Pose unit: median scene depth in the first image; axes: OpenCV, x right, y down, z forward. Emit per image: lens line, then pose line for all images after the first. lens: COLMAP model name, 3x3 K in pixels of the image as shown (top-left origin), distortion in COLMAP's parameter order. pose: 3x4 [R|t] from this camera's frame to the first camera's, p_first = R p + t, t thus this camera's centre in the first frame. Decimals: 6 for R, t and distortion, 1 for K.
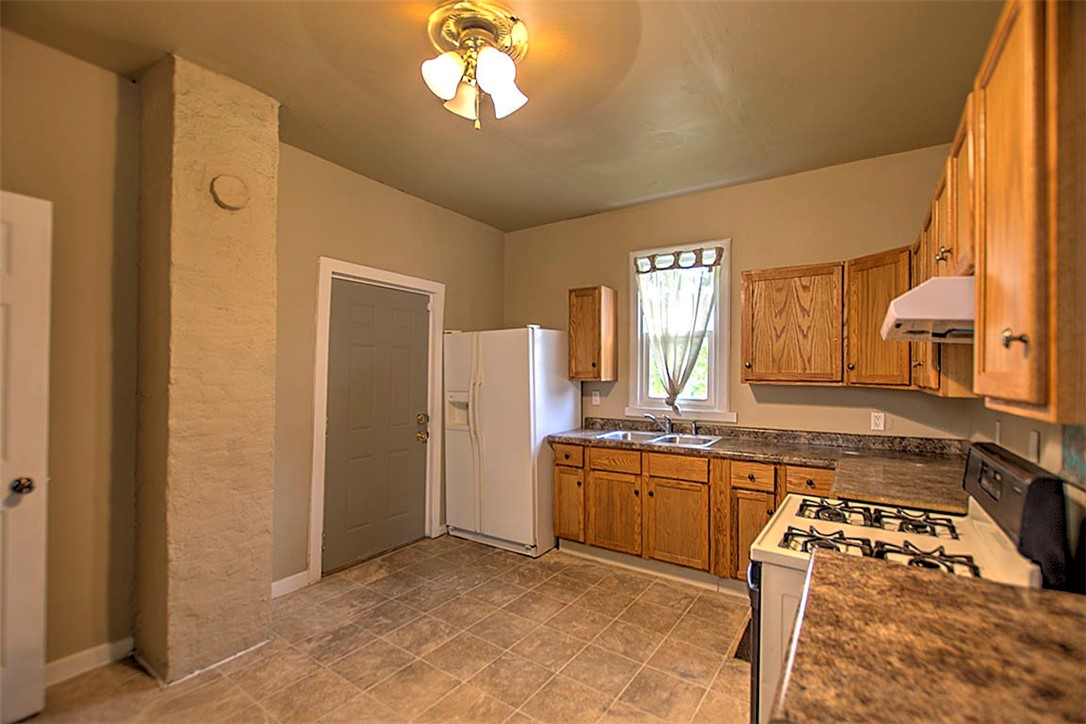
lens RADIAL K [[473.0, 0, 541.4], [0, 473.0, 371.8], [0, 0, 1]] dist [-0.001438, 0.000382]
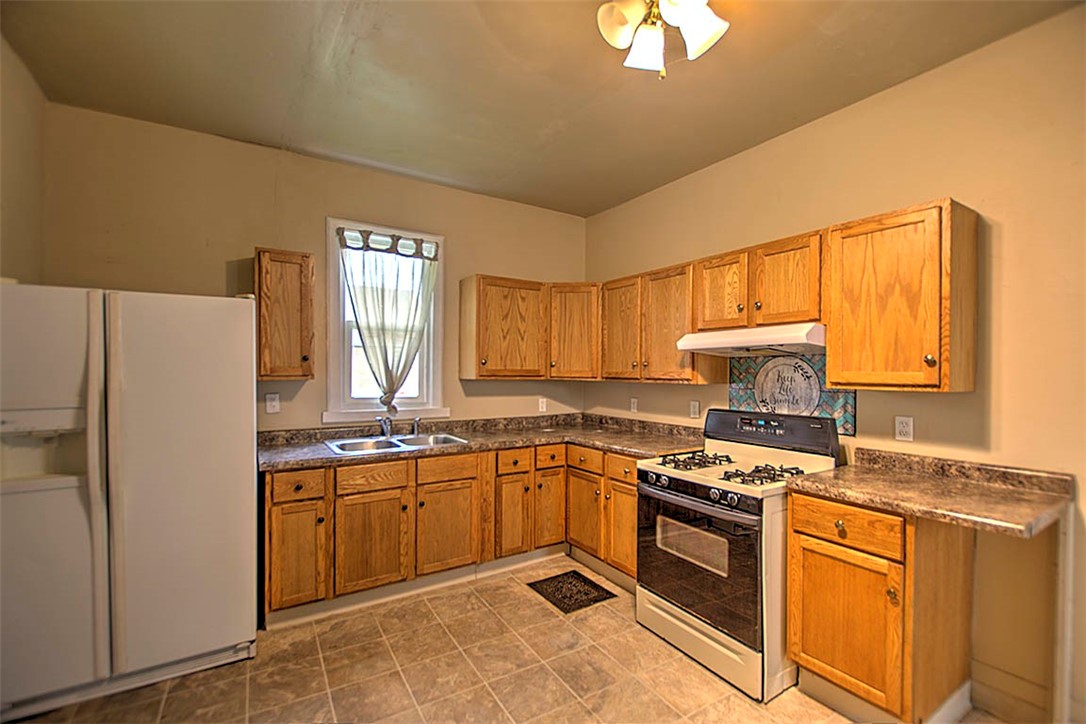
lens RADIAL K [[473.0, 0, 541.4], [0, 473.0, 371.8], [0, 0, 1]] dist [-0.001438, 0.000382]
pose [[0.403472, -0.007895, 0.914958, -0.461250], [-0.004770, 0.999931, 0.010731, -0.003523], [-0.914979, -0.008694, 0.403407, 0.402505]]
